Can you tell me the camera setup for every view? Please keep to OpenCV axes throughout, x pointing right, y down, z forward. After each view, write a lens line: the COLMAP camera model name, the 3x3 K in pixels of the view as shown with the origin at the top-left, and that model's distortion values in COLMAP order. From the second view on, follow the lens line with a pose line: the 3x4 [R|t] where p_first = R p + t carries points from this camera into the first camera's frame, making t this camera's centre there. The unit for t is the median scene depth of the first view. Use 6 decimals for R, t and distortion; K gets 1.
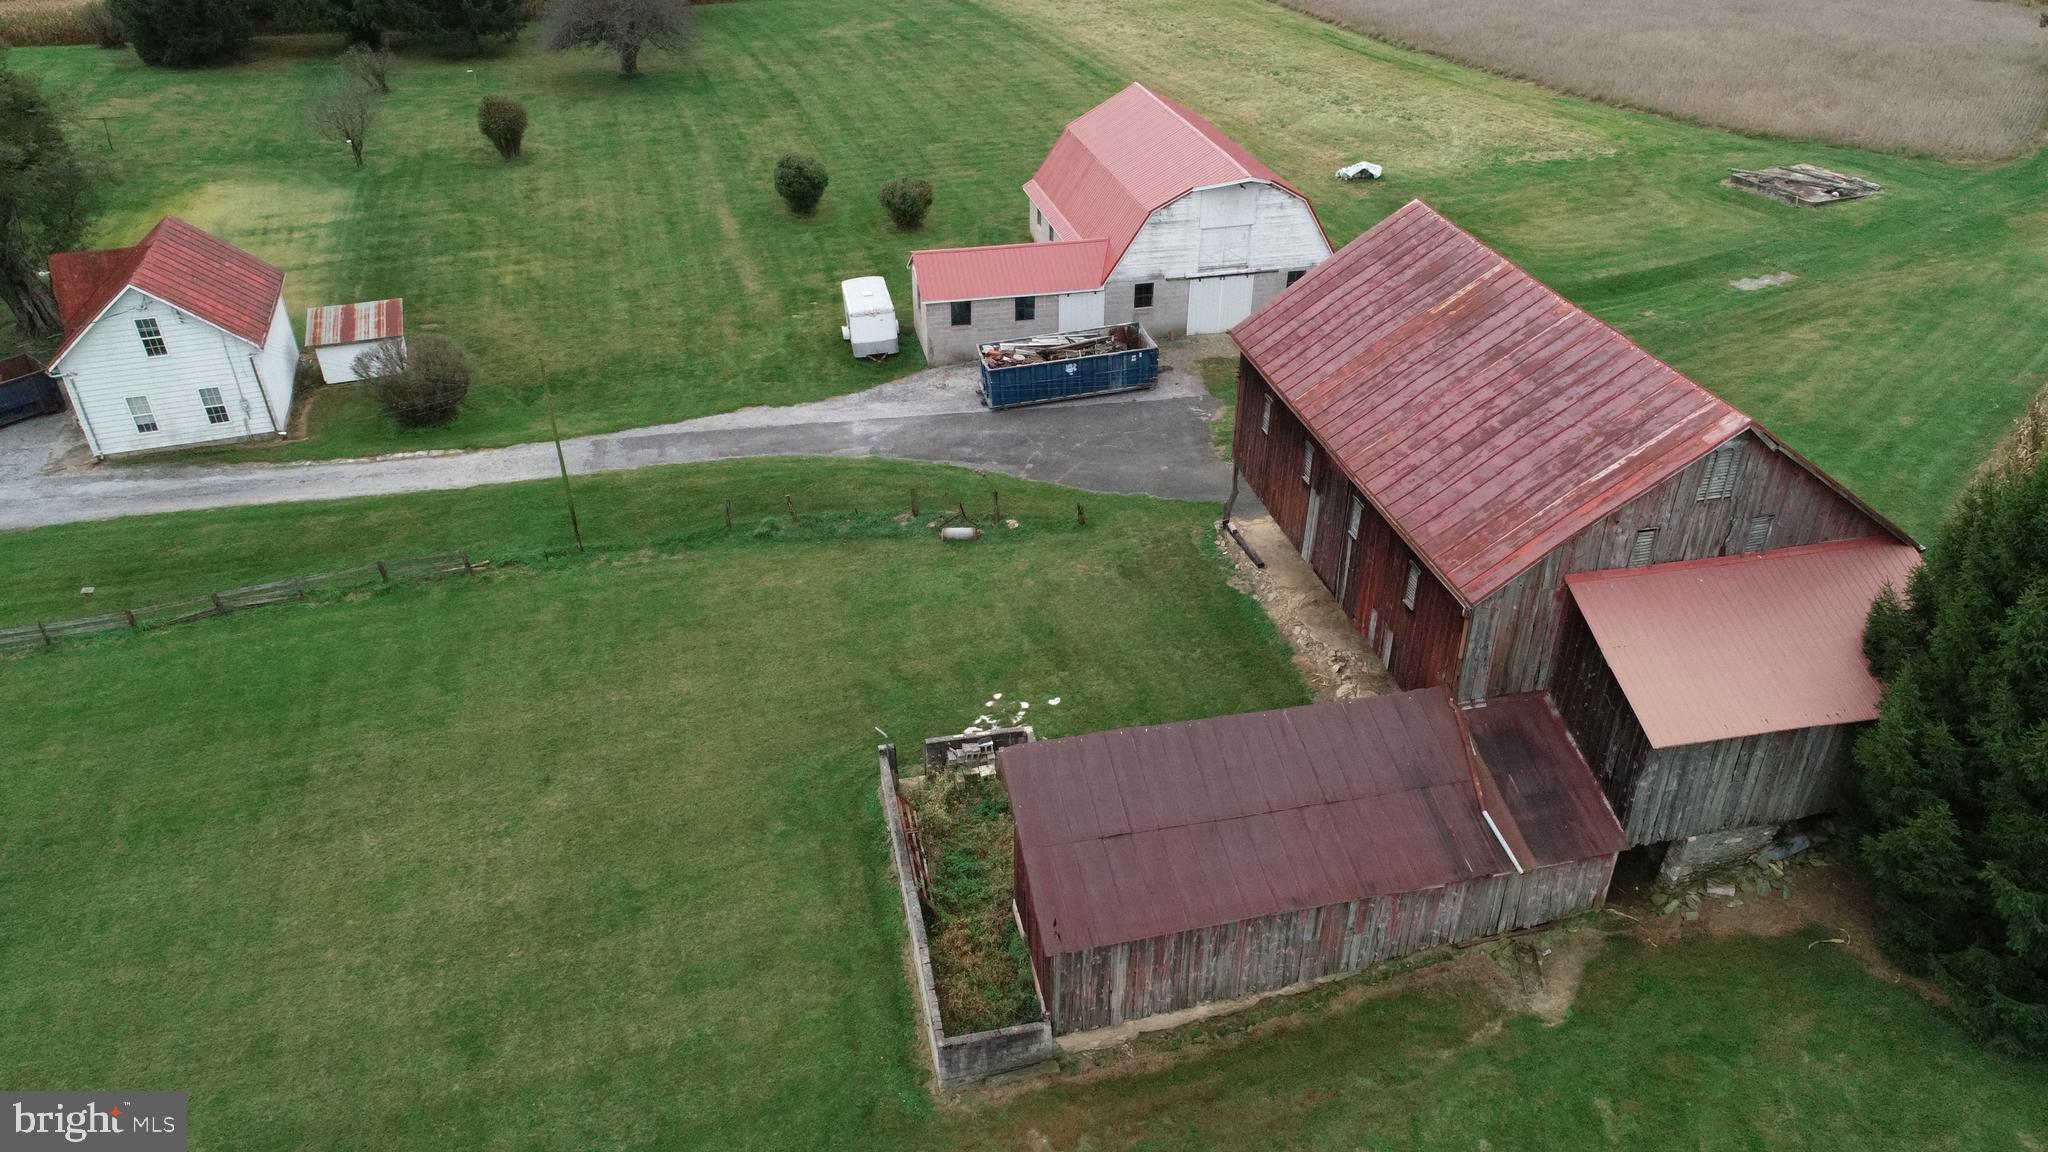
lens RADIAL K [[1379.0, 0, 1024.0], [0, 1379.0, 576.0], [0, 0, 1]] dist [-0.003155, 0.002360]
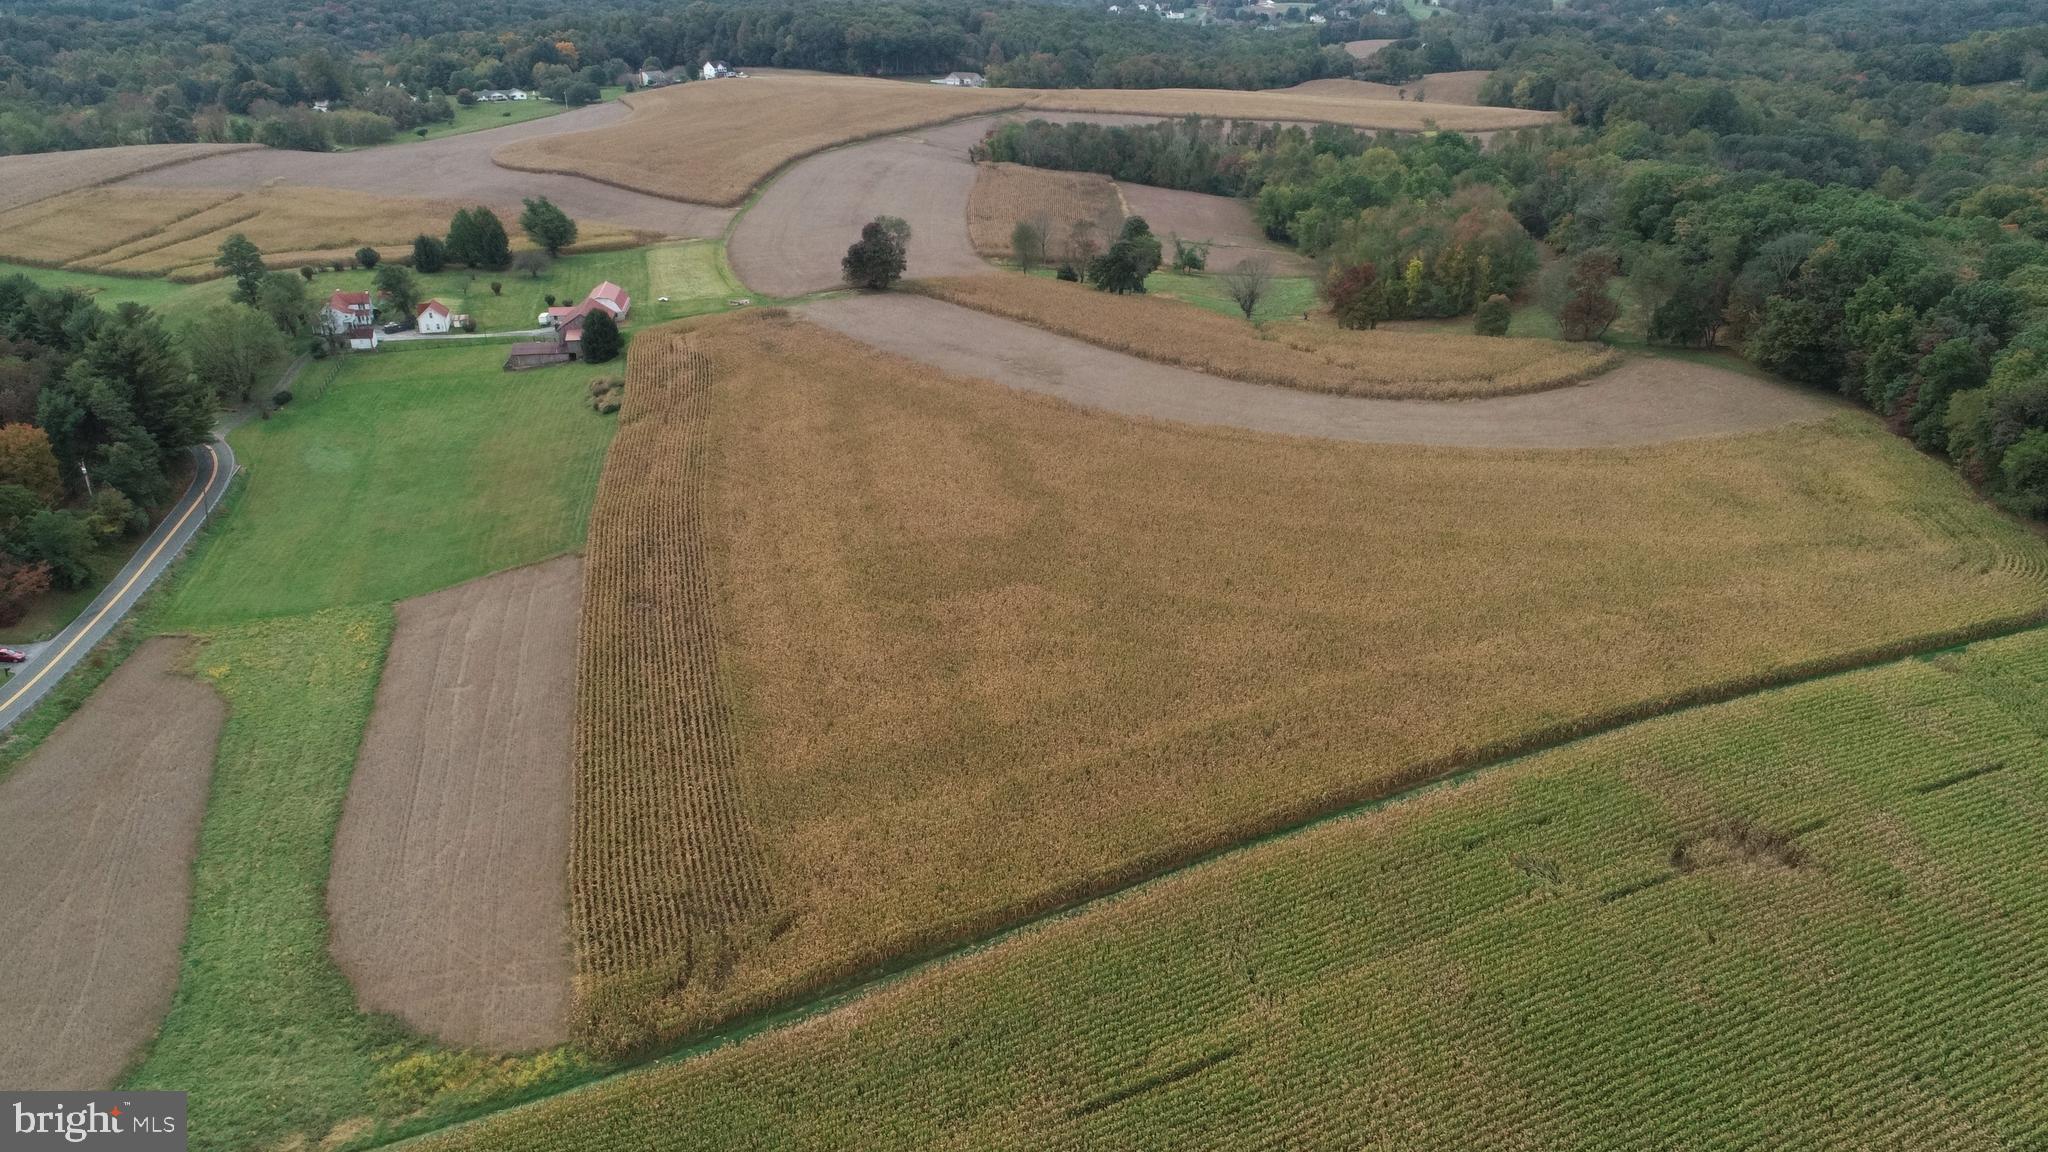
lens RADIAL K [[1379.0, 0, 1024.0], [0, 1379.0, 576.0], [0, 0, 1]] dist [-0.003155, 0.002360]
pose [[0.997090, 0.034670, -0.067892, 1.825658], [-0.042841, 0.991499, -0.122858, 1.184343], [0.063056, 0.125409, 0.990099, -3.522085]]
